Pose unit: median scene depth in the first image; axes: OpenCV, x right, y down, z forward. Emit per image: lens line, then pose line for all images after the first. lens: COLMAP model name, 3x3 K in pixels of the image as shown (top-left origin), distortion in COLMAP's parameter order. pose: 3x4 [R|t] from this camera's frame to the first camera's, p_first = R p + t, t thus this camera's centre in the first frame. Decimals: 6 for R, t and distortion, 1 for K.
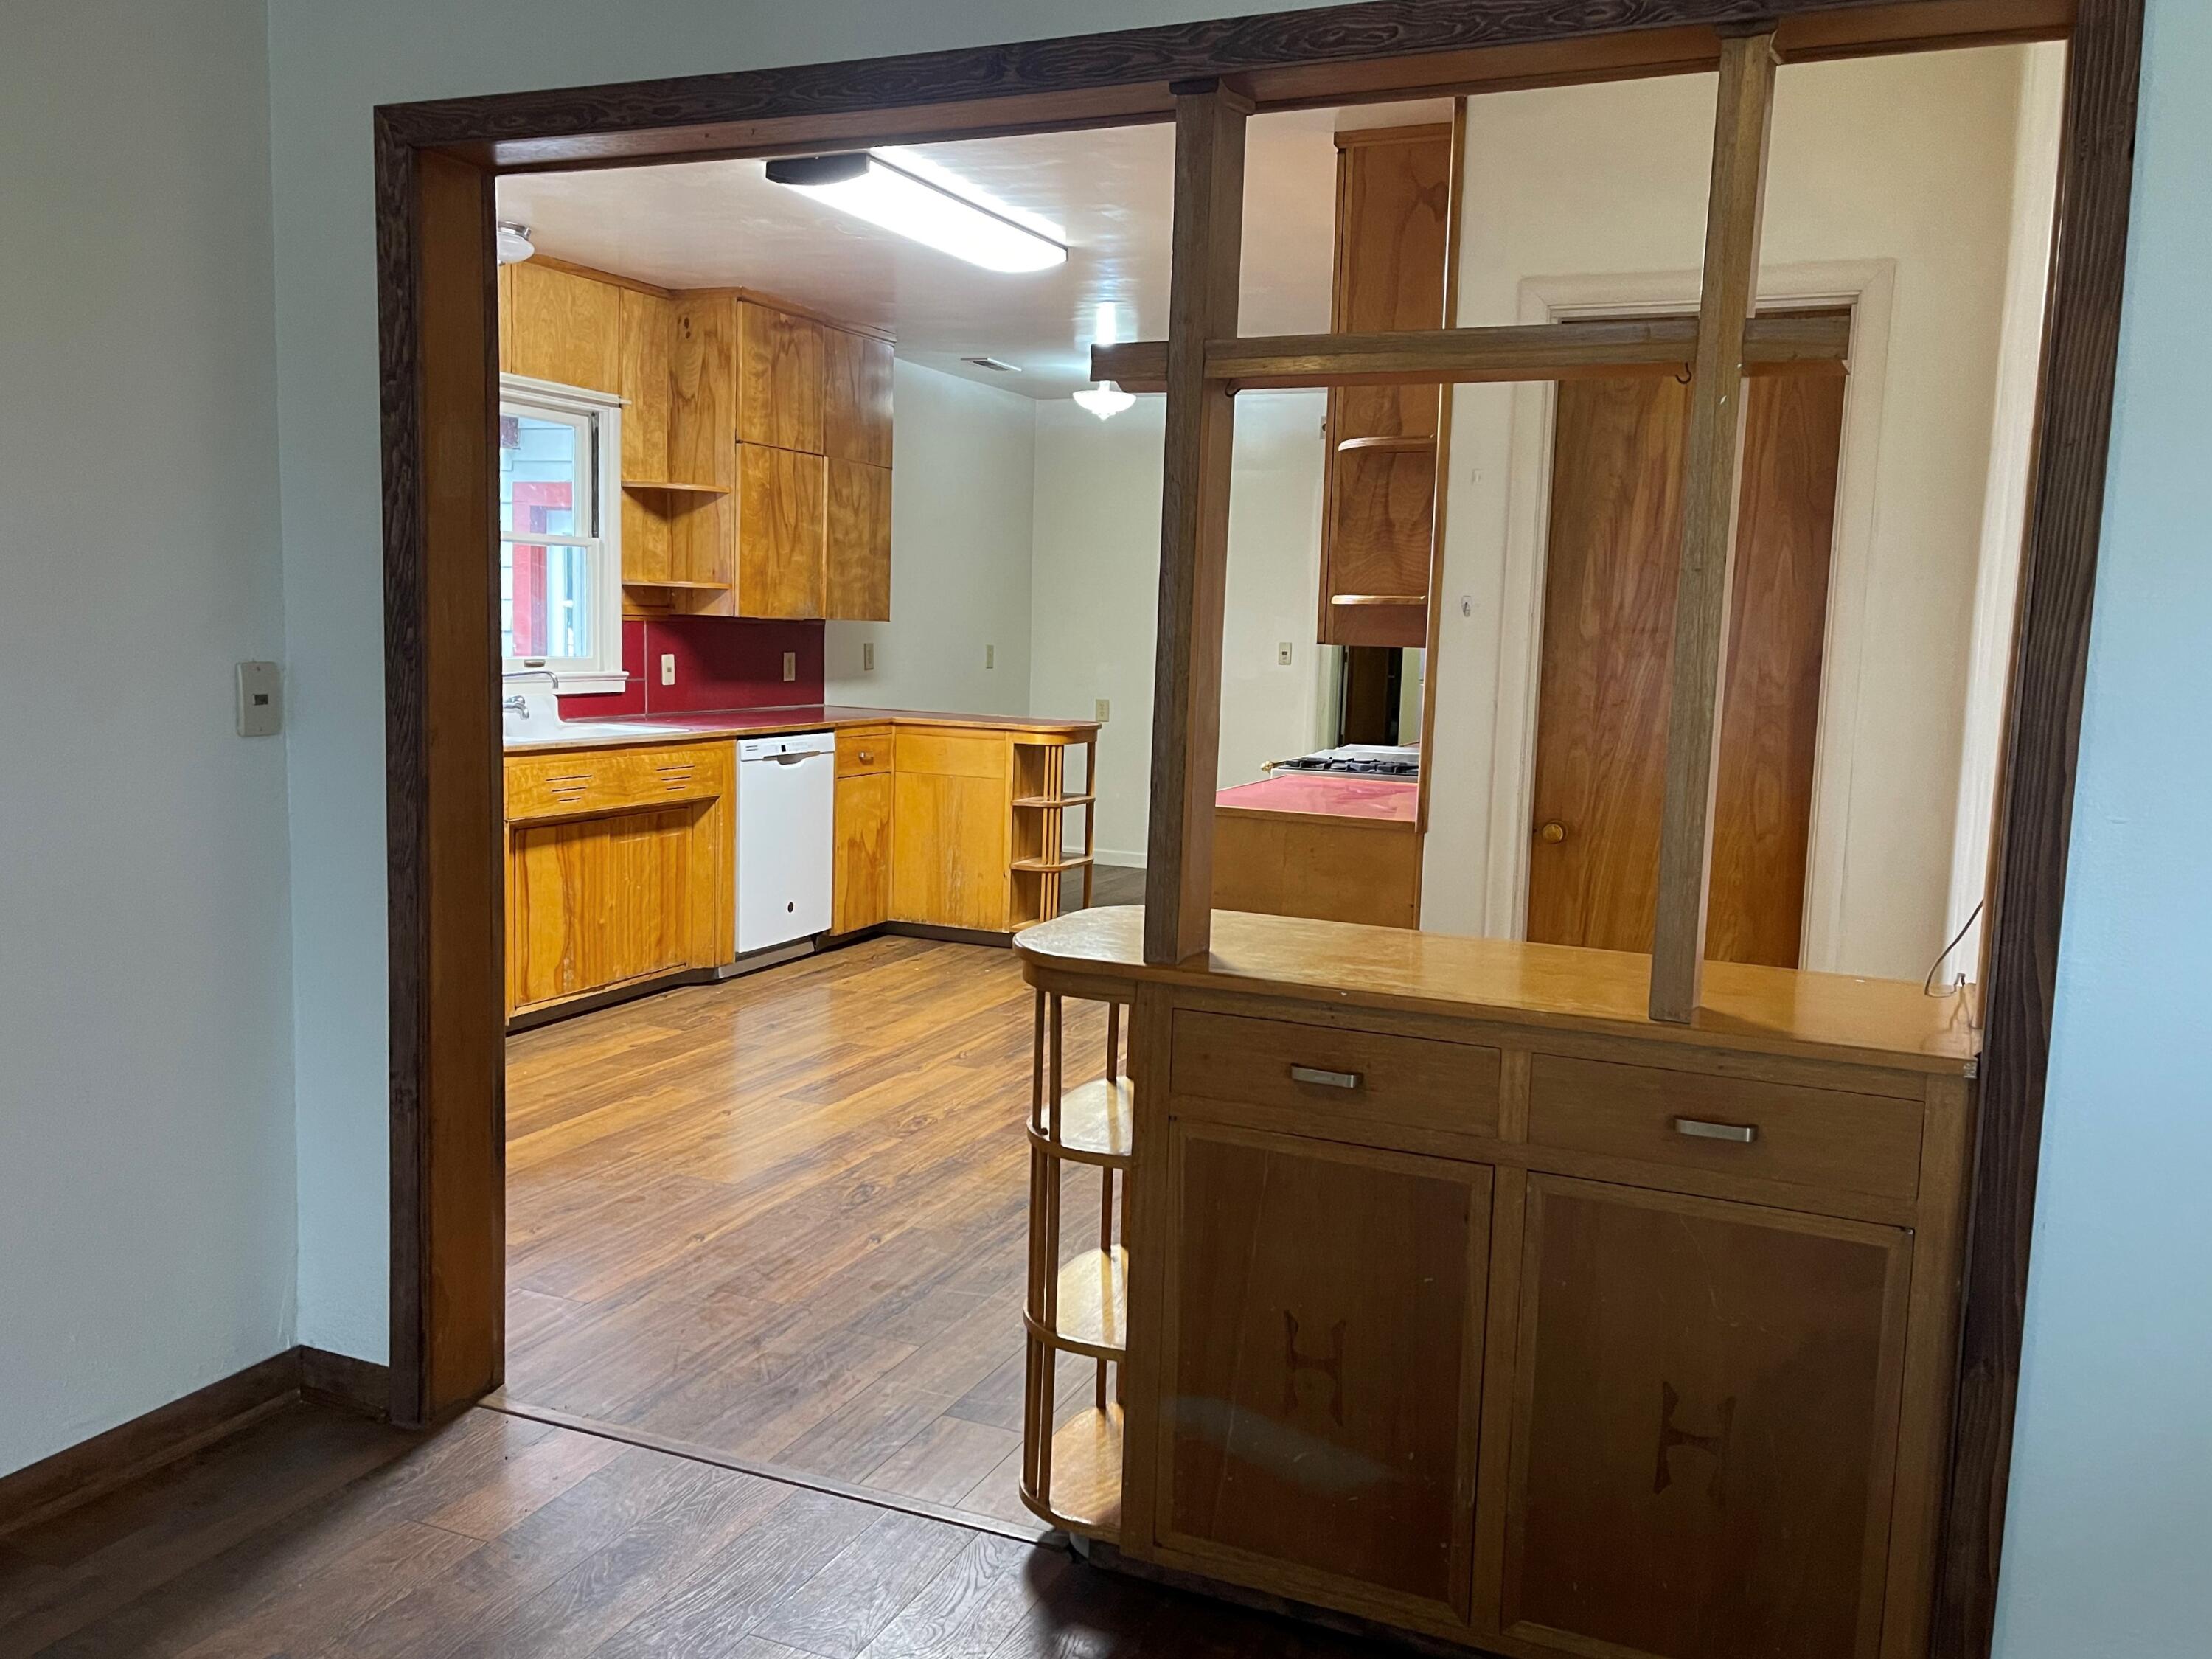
lens RADIAL K [[1794.0, 0, 1106.0], [0, 1794.0, 829.5], [0, 0, 1]] dist [0.058970, 0.000079]
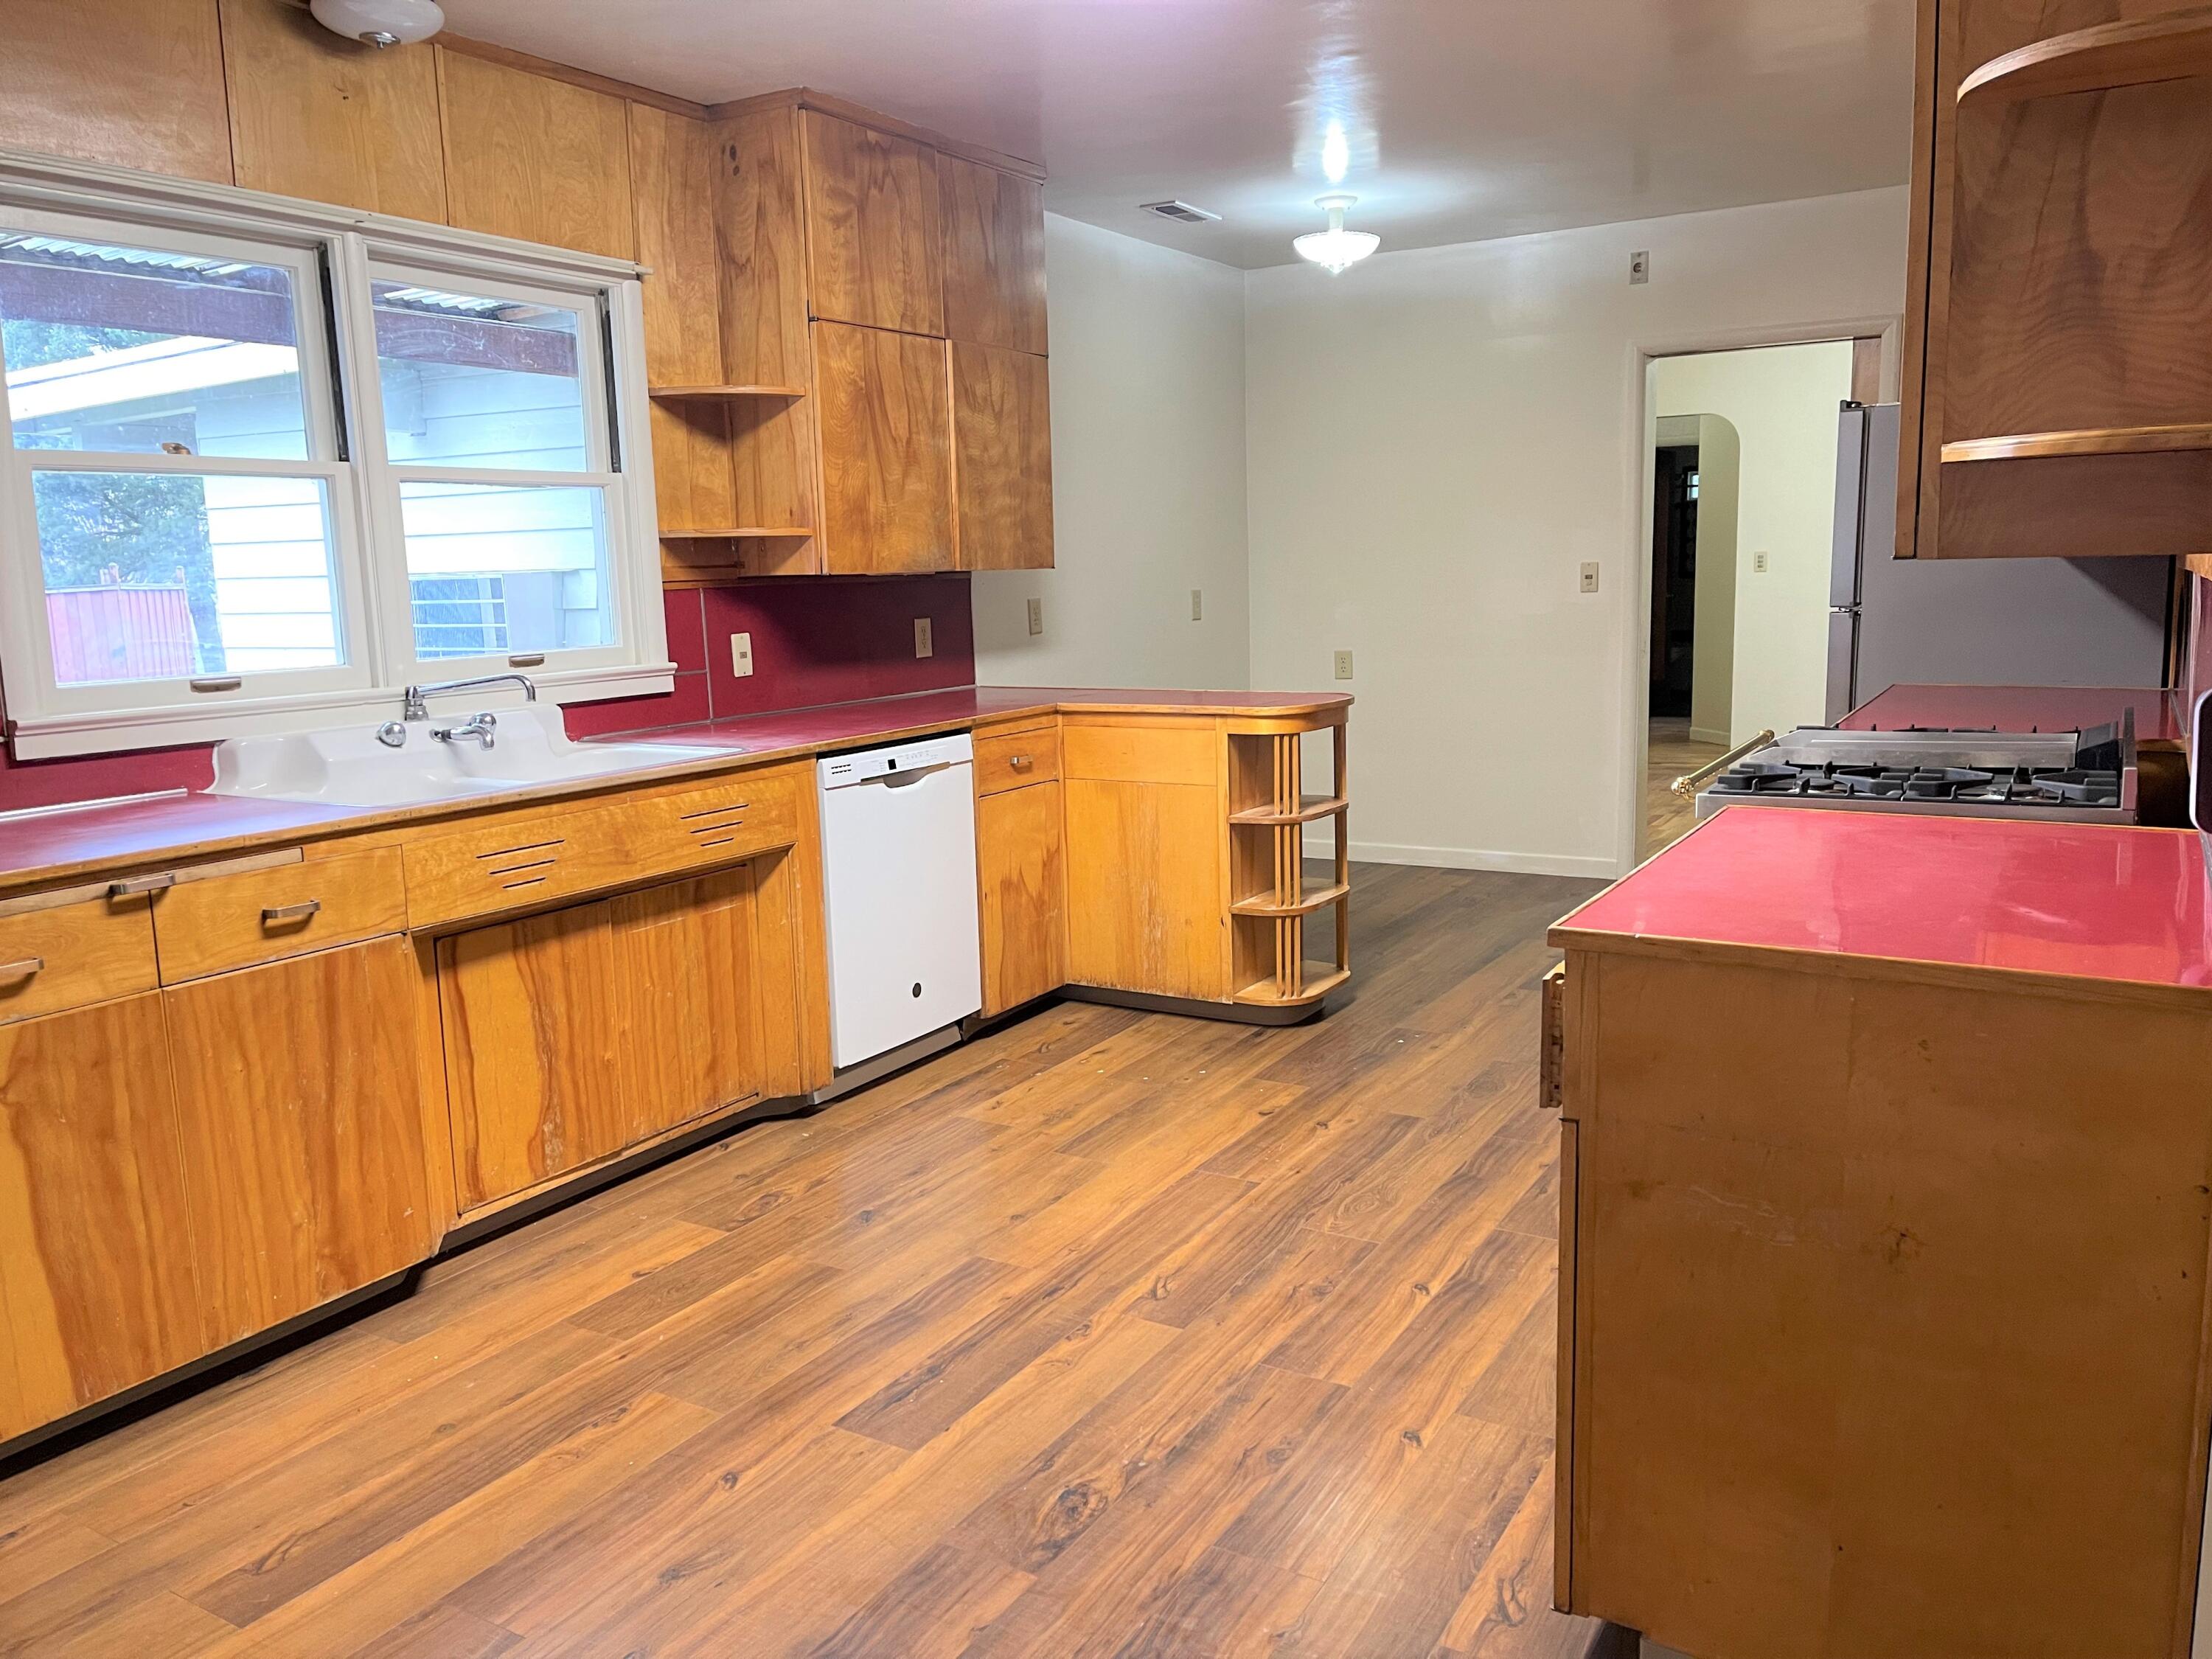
lens RADIAL K [[1642.5, 0, 1106.0], [0, 1642.5, 829.5], [0, 0, 1]] dist [0.104181, -0.190280]
pose [[0.990076, -0.039440, -0.134888, -0.014211], [0.045613, 0.998034, 0.042983, -0.041715], [0.132928, -0.048709, 0.989928, 0.372436]]
